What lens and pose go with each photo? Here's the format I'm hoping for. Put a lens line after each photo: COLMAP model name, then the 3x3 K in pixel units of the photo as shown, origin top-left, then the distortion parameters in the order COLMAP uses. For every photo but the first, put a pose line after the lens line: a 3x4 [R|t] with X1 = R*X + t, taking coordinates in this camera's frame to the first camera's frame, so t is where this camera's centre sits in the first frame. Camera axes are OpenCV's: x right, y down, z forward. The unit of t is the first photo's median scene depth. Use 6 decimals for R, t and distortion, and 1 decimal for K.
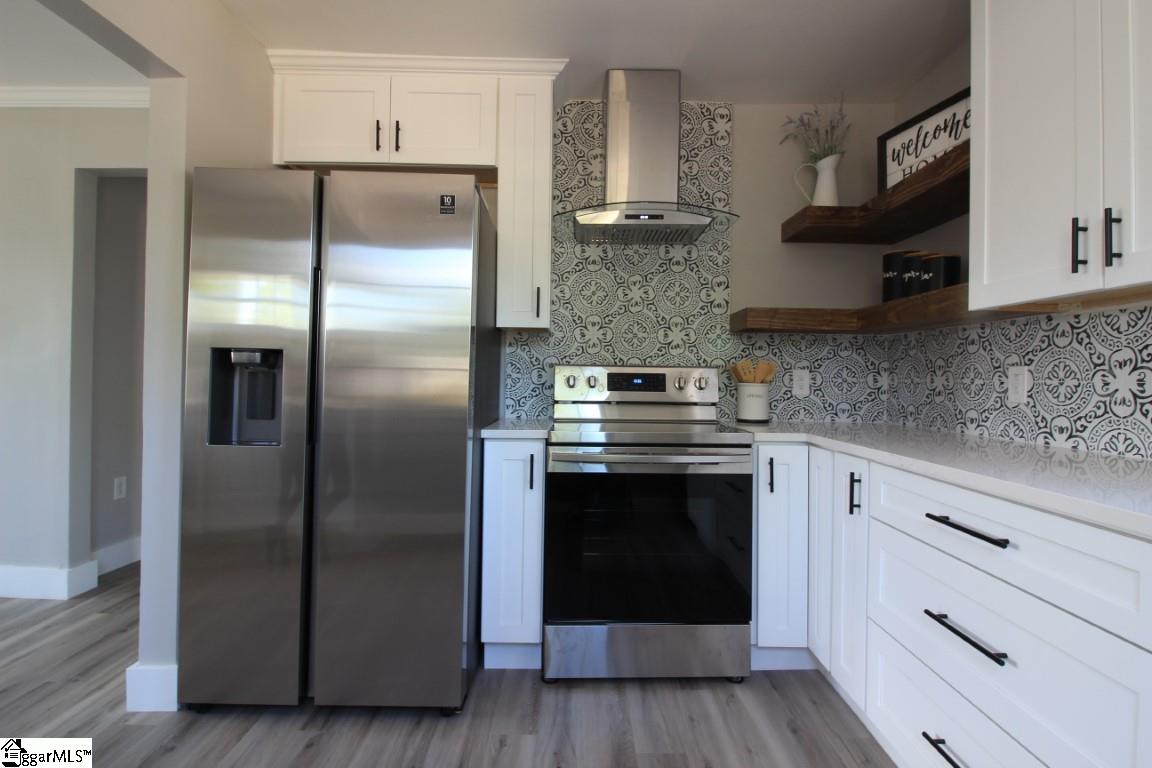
lens RADIAL K [[567.9, 0, 580.0], [0, 567.9, 378.5], [0, 0, 1]] dist [-0.003208, -0.007393]
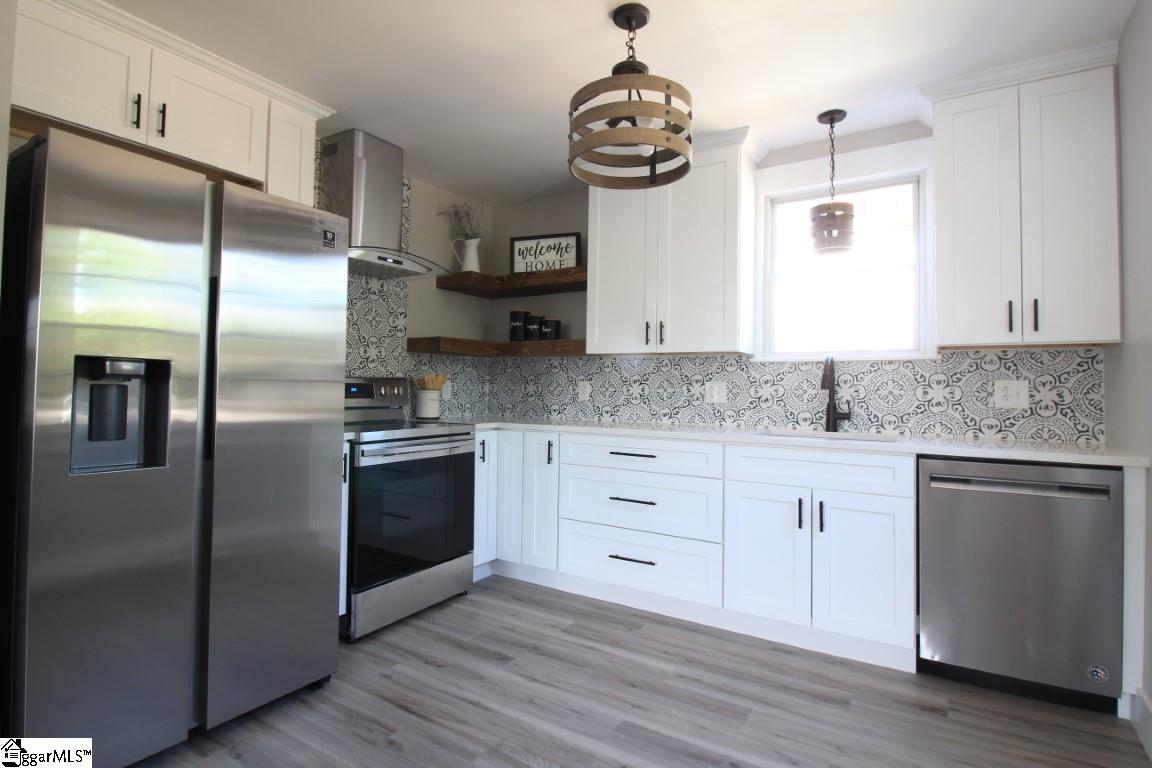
lens RADIAL K [[567.9, 0, 566.8], [0, 567.9, 381.7], [0, 0, 1]] dist [-0.003208, -0.007393]
pose [[0.553864, 0.003453, 0.832600, -0.810061], [-0.003957, 0.999991, -0.001515, -0.015049], [-0.832598, -0.002455, 0.553873, -0.034915]]
